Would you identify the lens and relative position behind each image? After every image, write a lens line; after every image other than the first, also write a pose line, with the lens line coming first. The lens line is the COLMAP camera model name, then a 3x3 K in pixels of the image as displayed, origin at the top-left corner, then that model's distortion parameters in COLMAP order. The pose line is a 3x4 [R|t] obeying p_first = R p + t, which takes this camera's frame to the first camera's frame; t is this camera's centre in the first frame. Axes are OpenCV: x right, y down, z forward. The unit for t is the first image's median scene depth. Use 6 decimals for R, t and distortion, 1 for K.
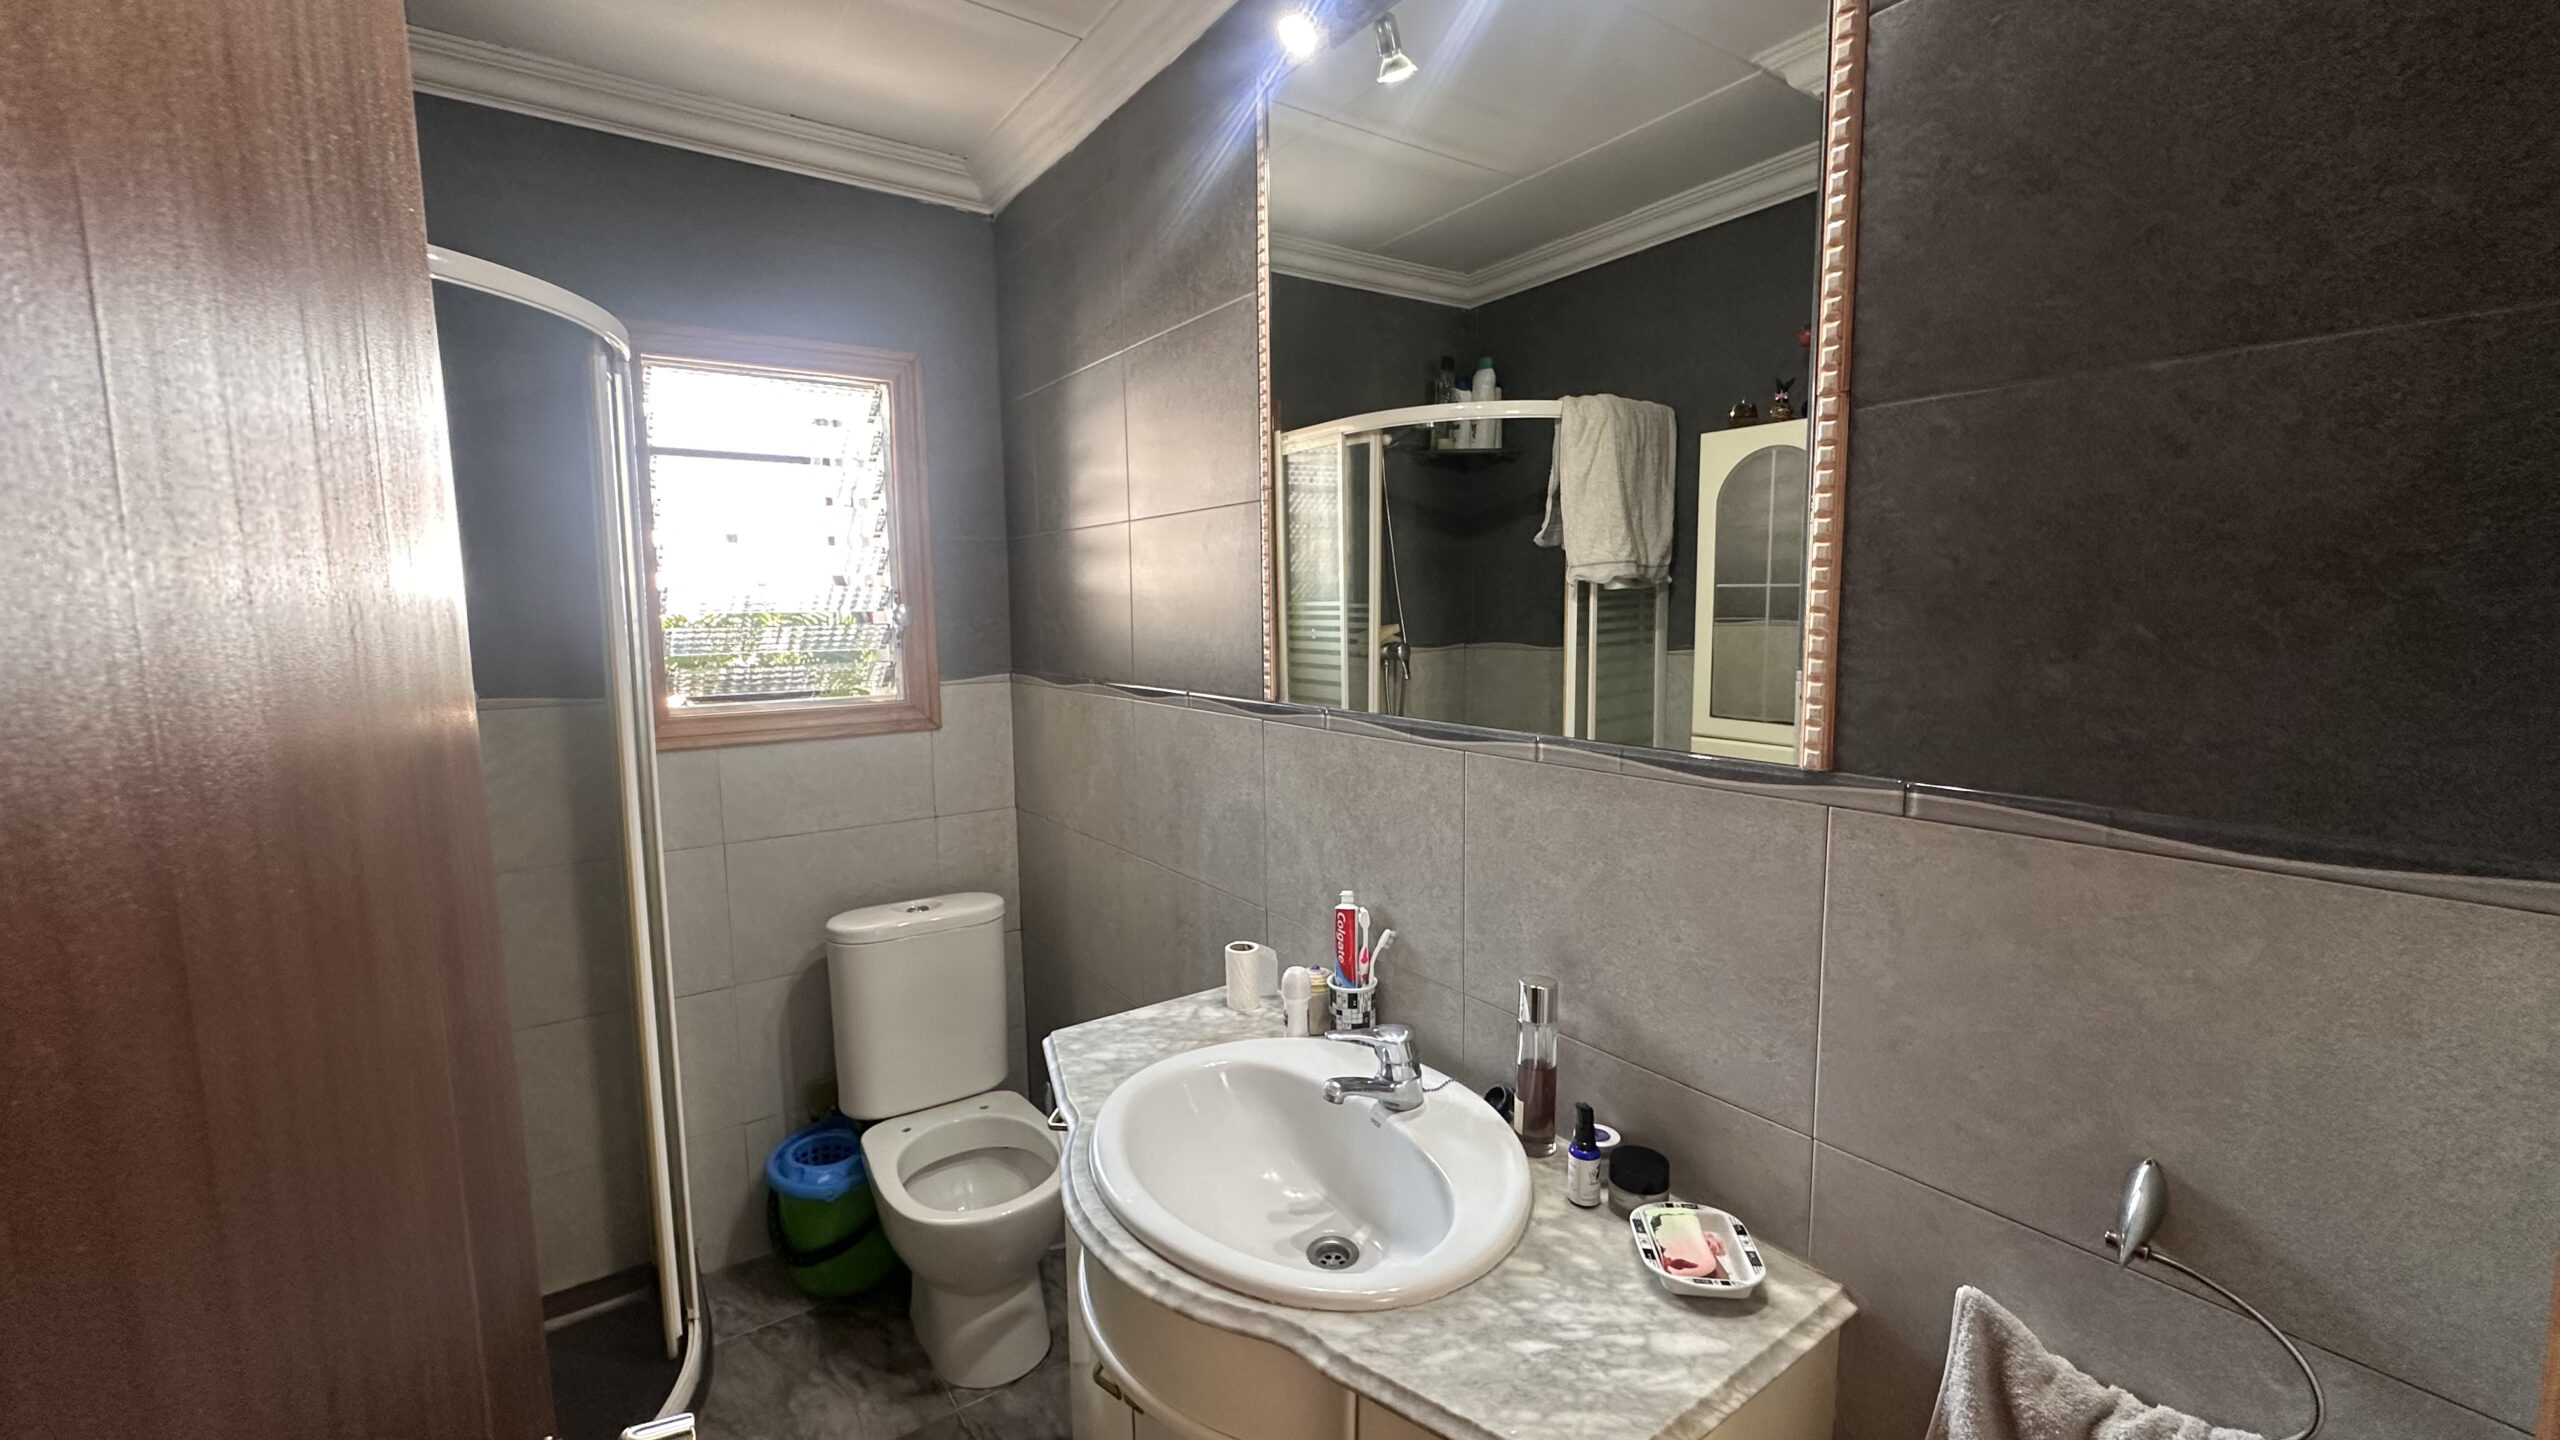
lens RADIAL K [[1021.4, 0, 1295.6], [0, 1021.4, 722.3], [0, 0, 1]] dist [-0.003258, 0.000357]
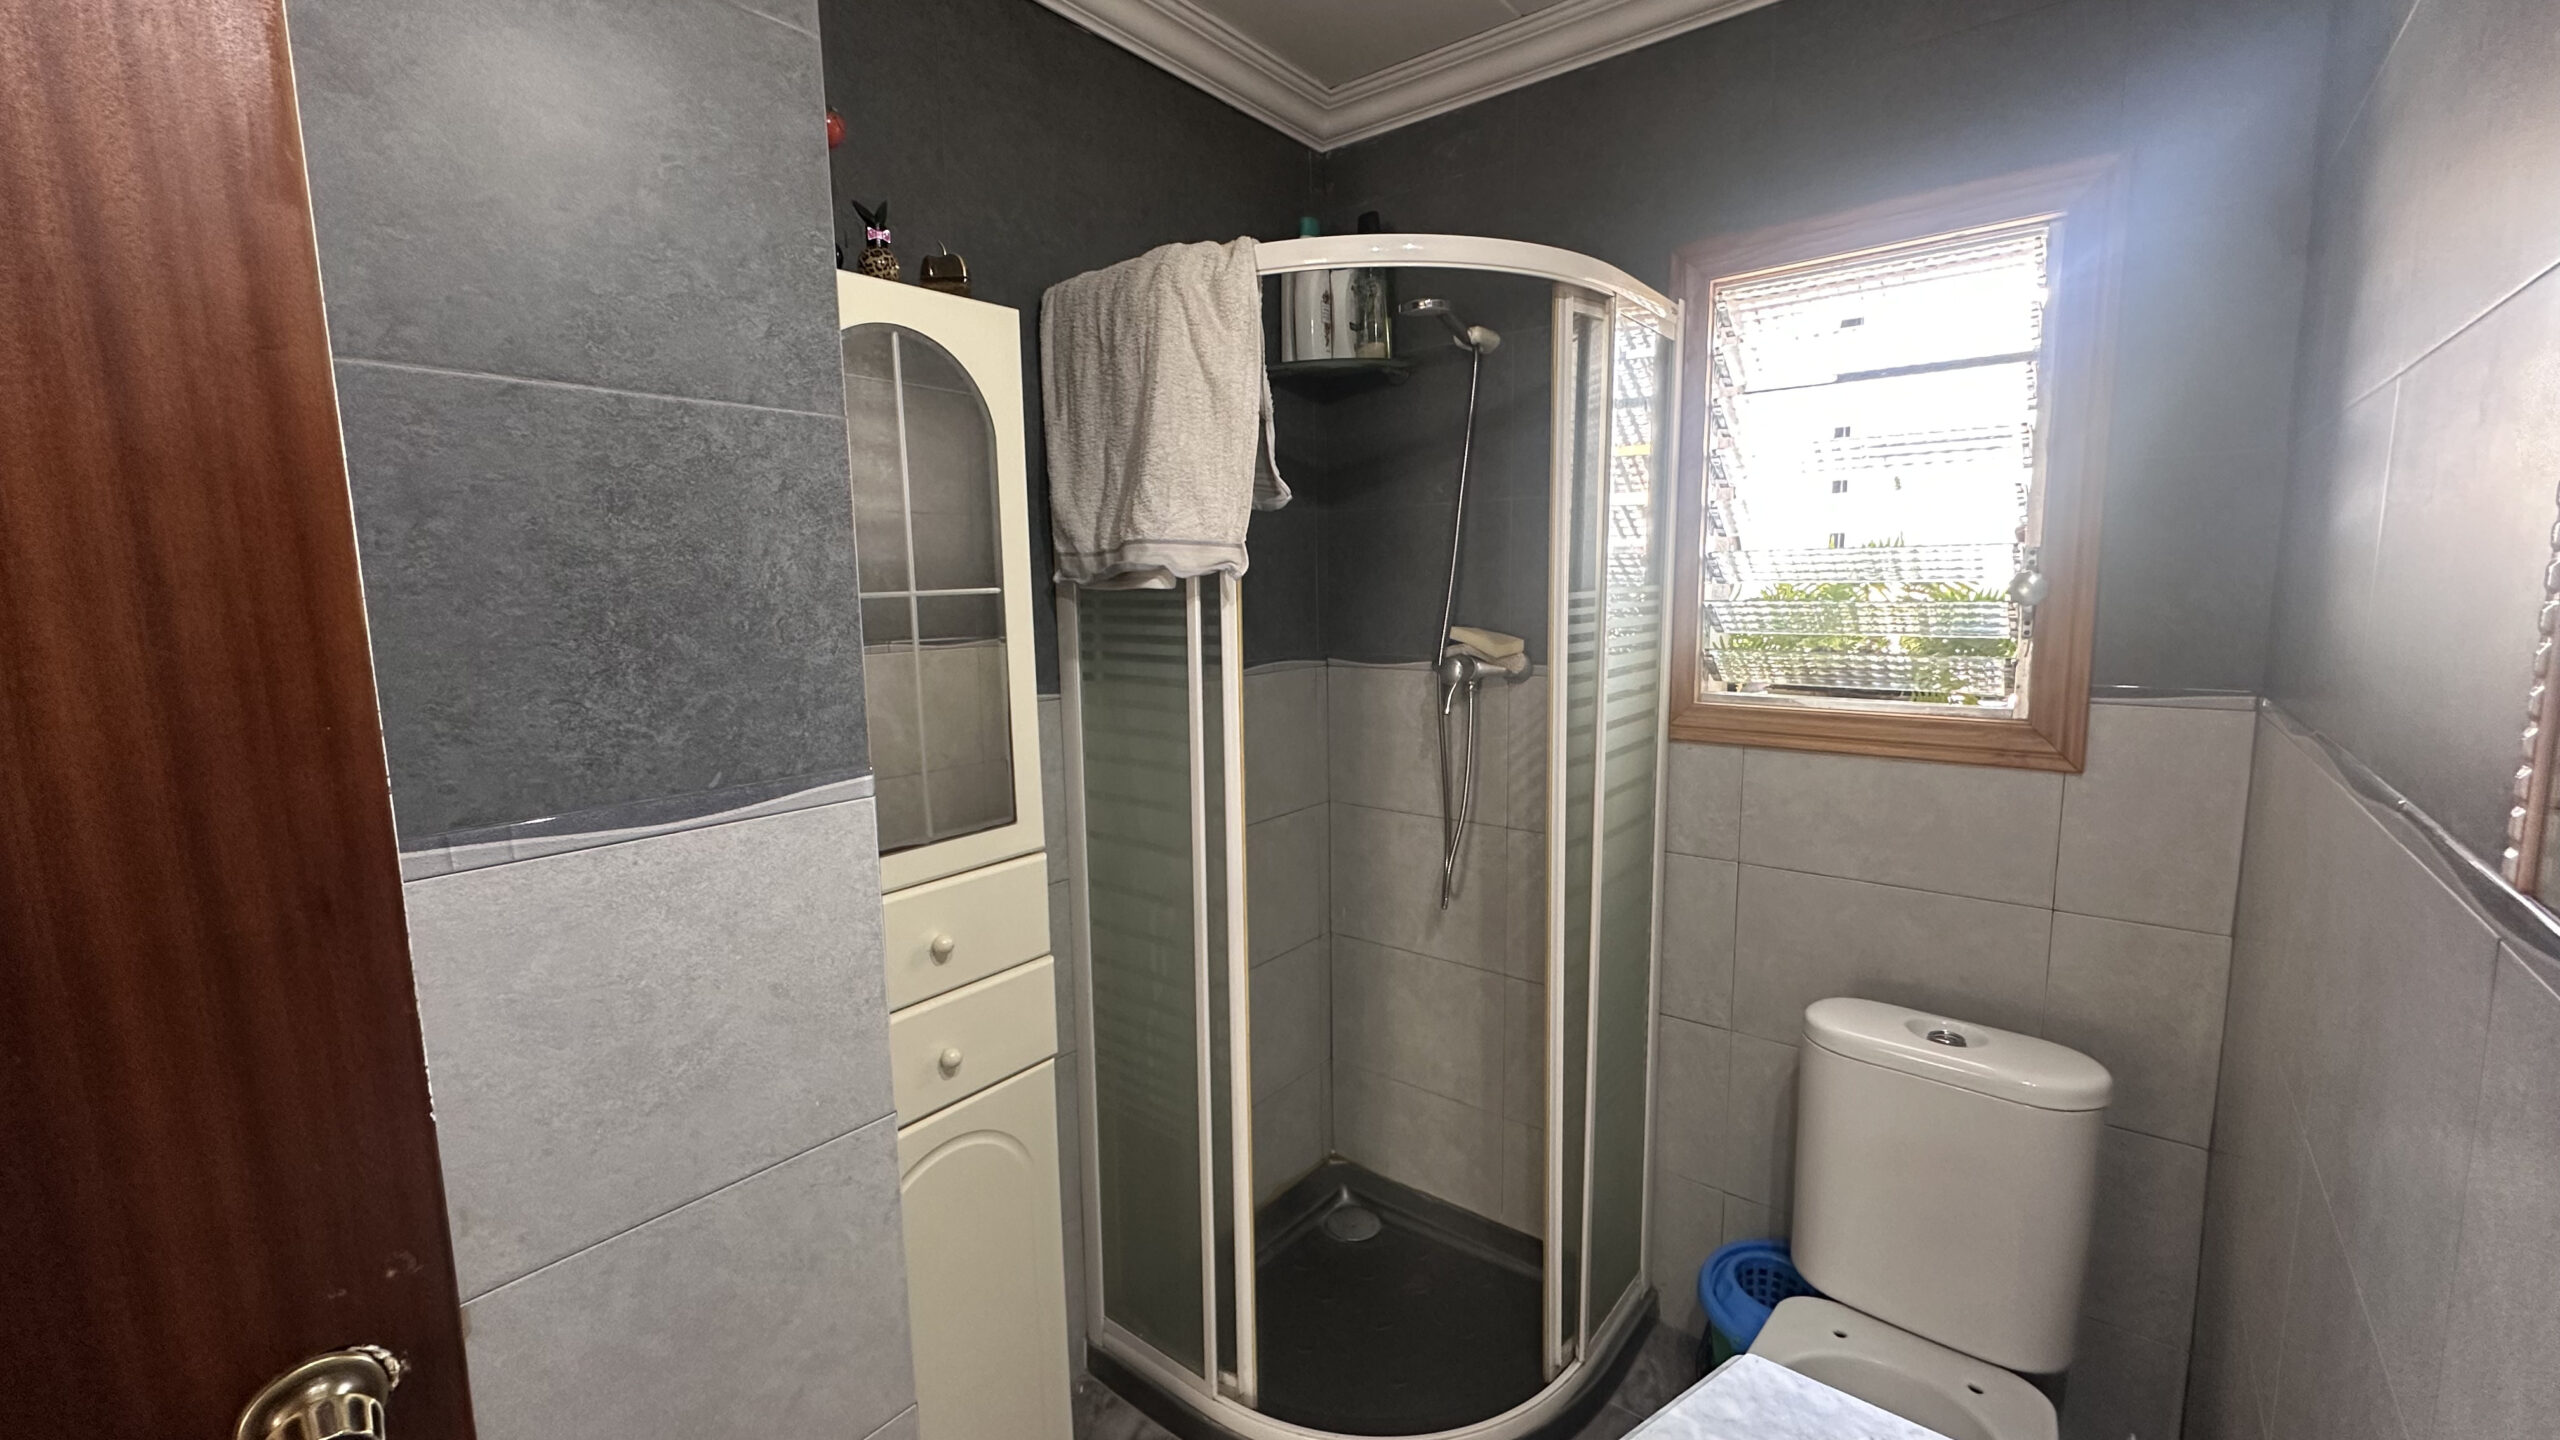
lens RADIAL K [[1021.4, 0, 1277.9], [0, 1021.4, 706.7], [0, 0, 1]] dist [-0.003258, 0.000357]
pose [[0.244163, 0.120458, -0.962224, 0.128699], [-0.100657, 0.990043, 0.098399, -0.047247], [0.964496, 0.072829, 0.253856, 0.390592]]
